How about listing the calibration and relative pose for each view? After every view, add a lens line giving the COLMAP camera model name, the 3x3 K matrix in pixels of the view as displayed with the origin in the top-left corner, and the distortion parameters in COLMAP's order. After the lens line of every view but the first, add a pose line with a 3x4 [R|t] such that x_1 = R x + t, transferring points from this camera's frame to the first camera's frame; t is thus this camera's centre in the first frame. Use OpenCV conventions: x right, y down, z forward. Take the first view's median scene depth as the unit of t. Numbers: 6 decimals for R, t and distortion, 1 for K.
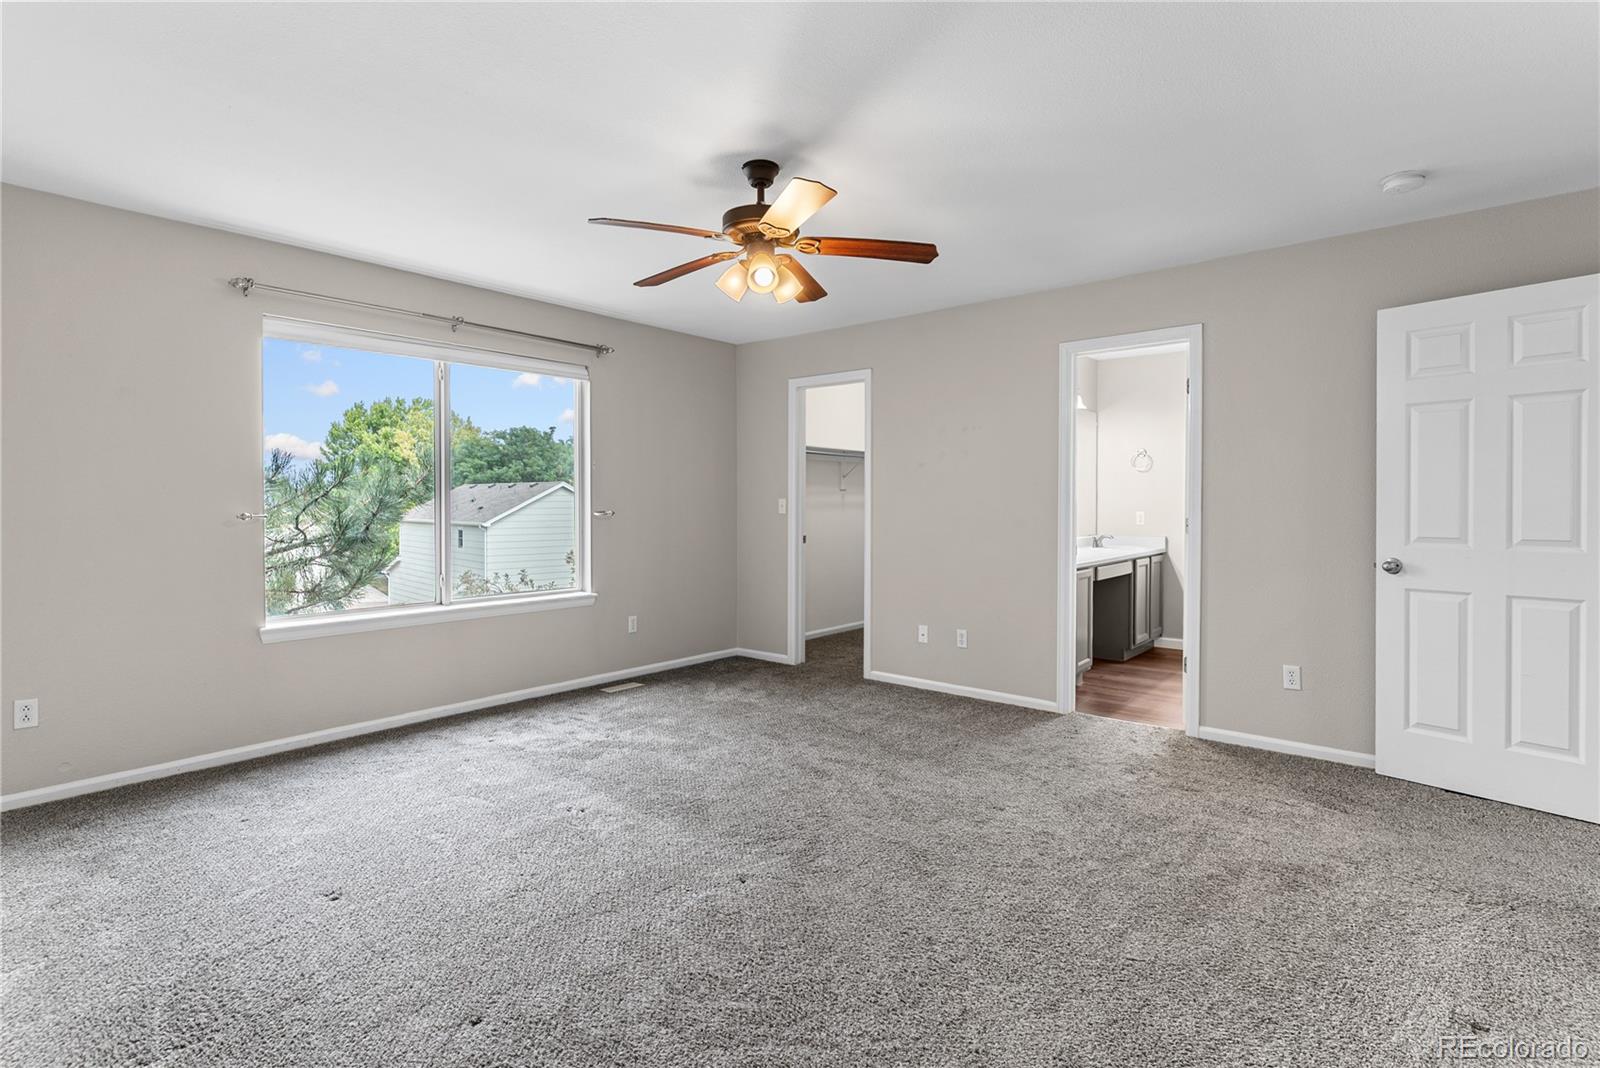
lens RADIAL K [[774.7, 0, 807.8], [0, 774.7, 504.3], [0, 0, 1]] dist [-0.001462, 0.001591]
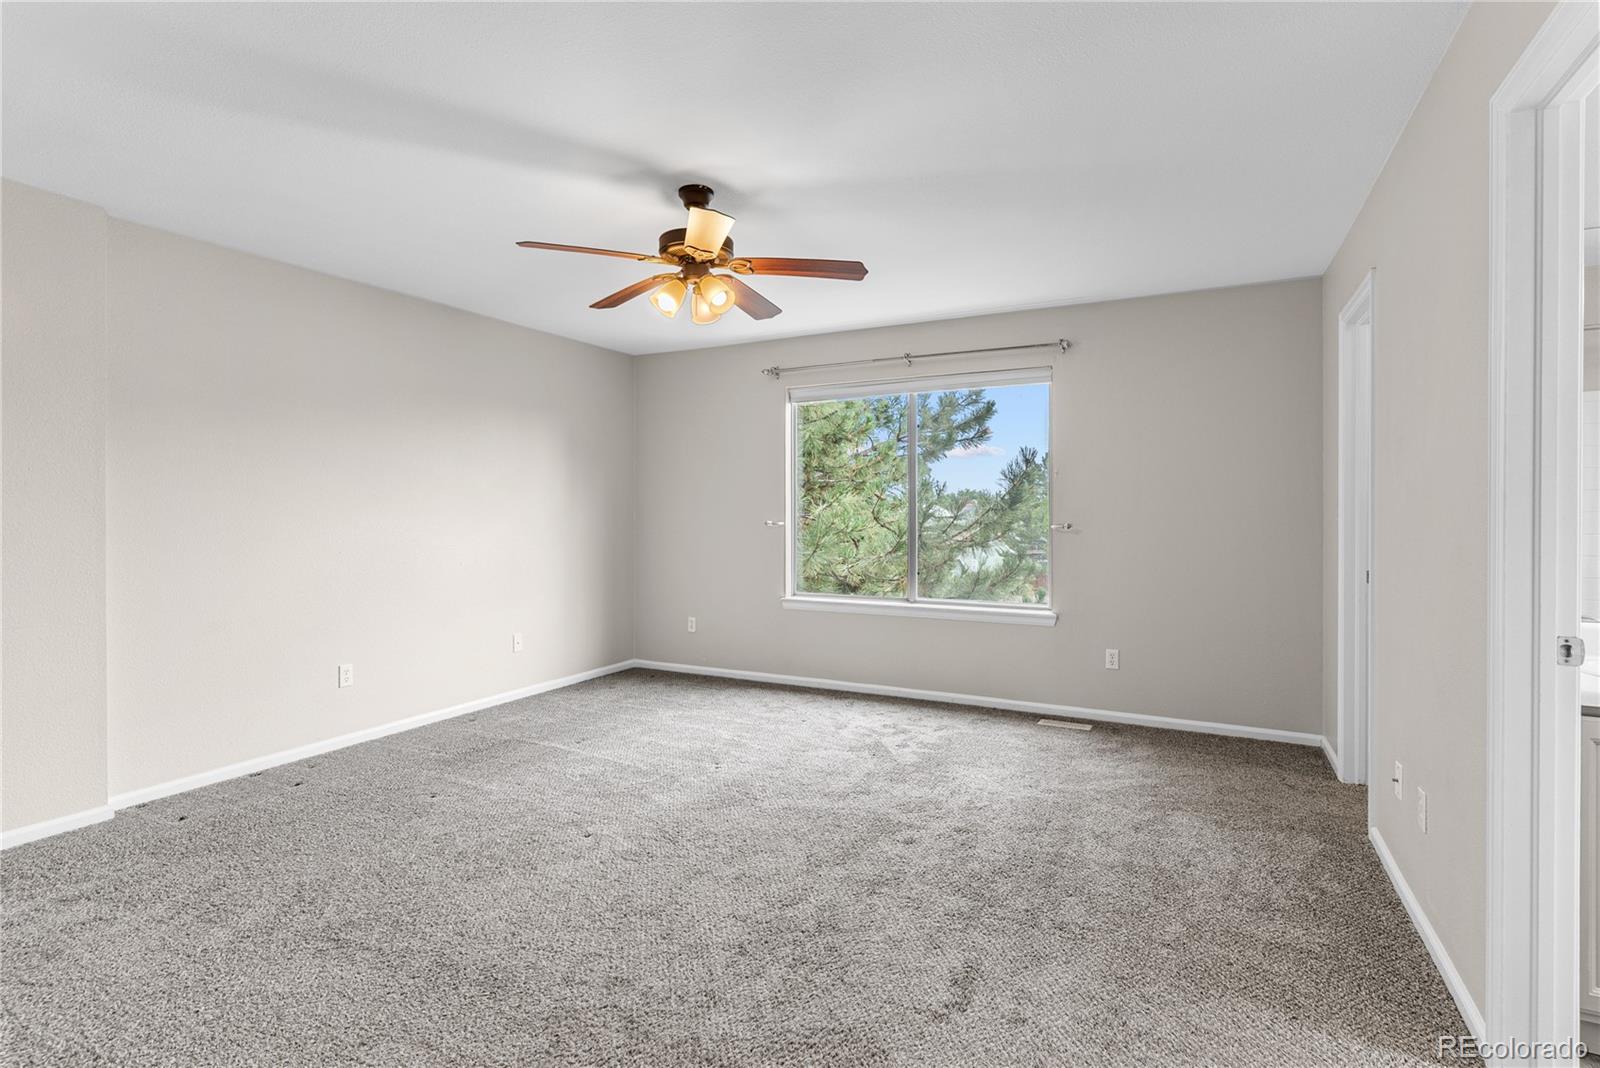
lens RADIAL K [[774.7, 0, 801.6], [0, 774.7, 526.9], [0, 0, 1]] dist [-0.001462, 0.001591]
pose [[0.217863, 0.023761, -0.975690, 0.712595], [0.001045, 0.999697, 0.024579, -0.014439], [0.975979, -0.006375, 0.217772, 0.661546]]
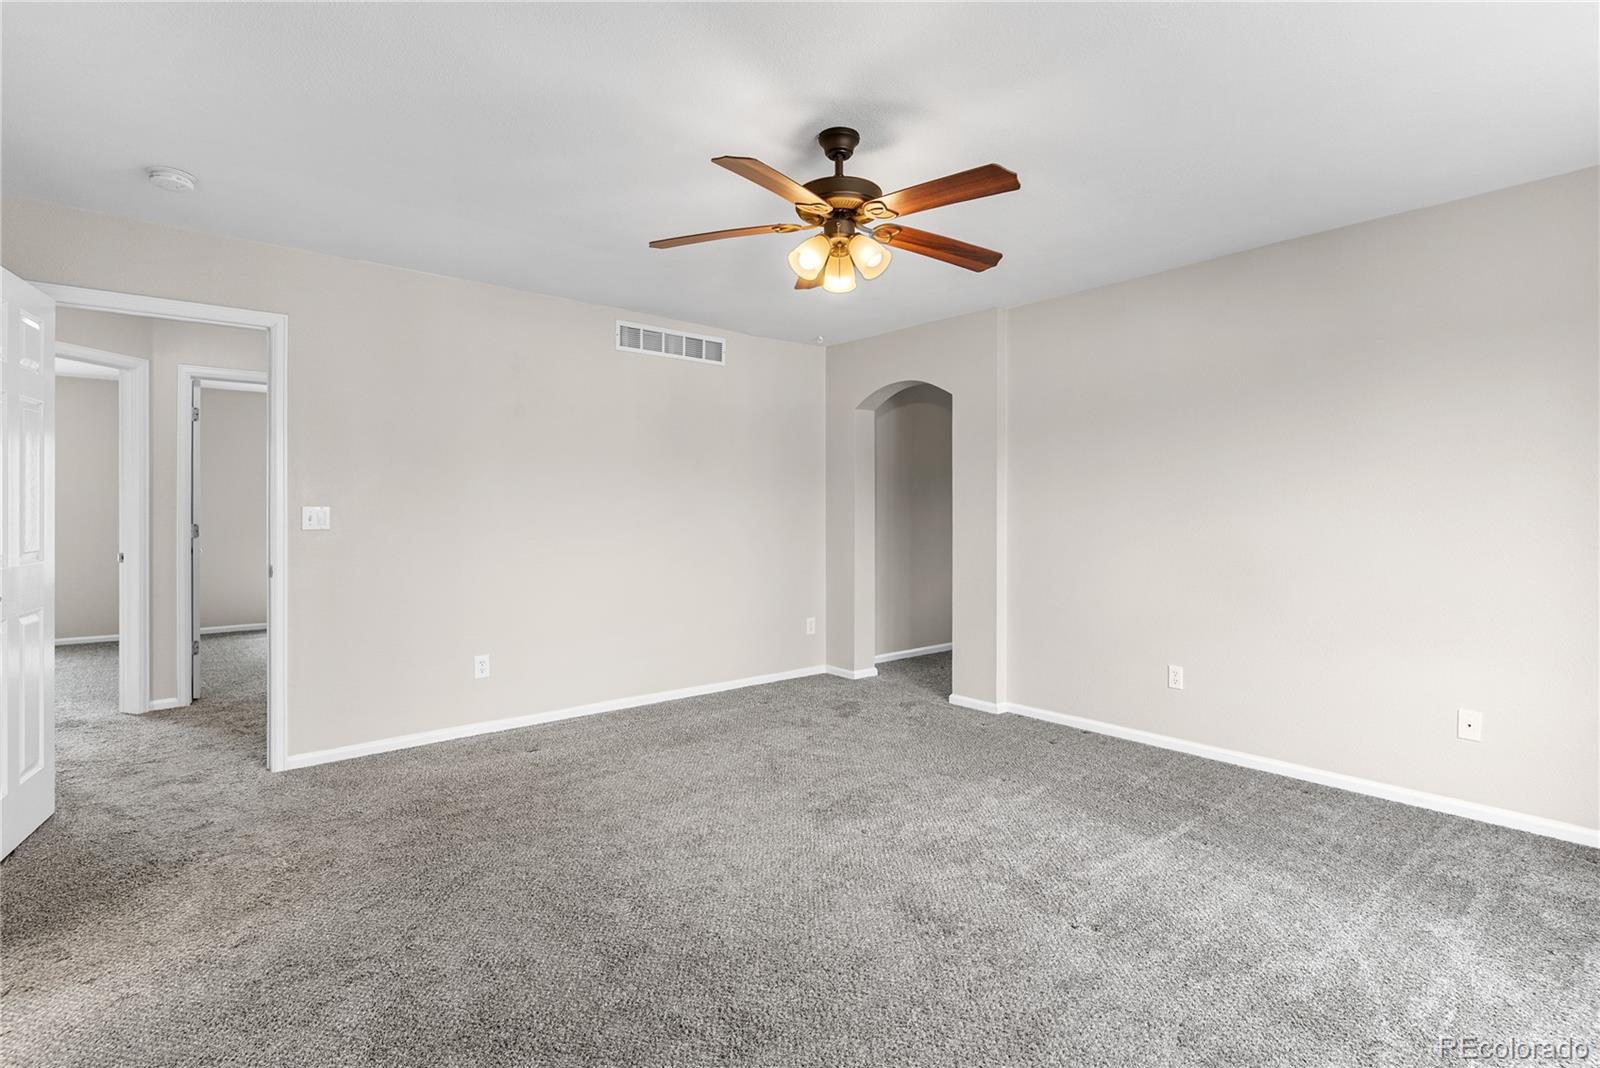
lens RADIAL K [[774.7, 0, 801.3], [0, 774.7, 523.8], [0, 0, 1]] dist [-0.001462, 0.001591]
pose [[-0.982238, 0.007169, 0.187500, -0.136086], [0.008787, 0.999931, 0.007803, -0.004671], [-0.187431, 0.009312, -0.982234, 1.367661]]
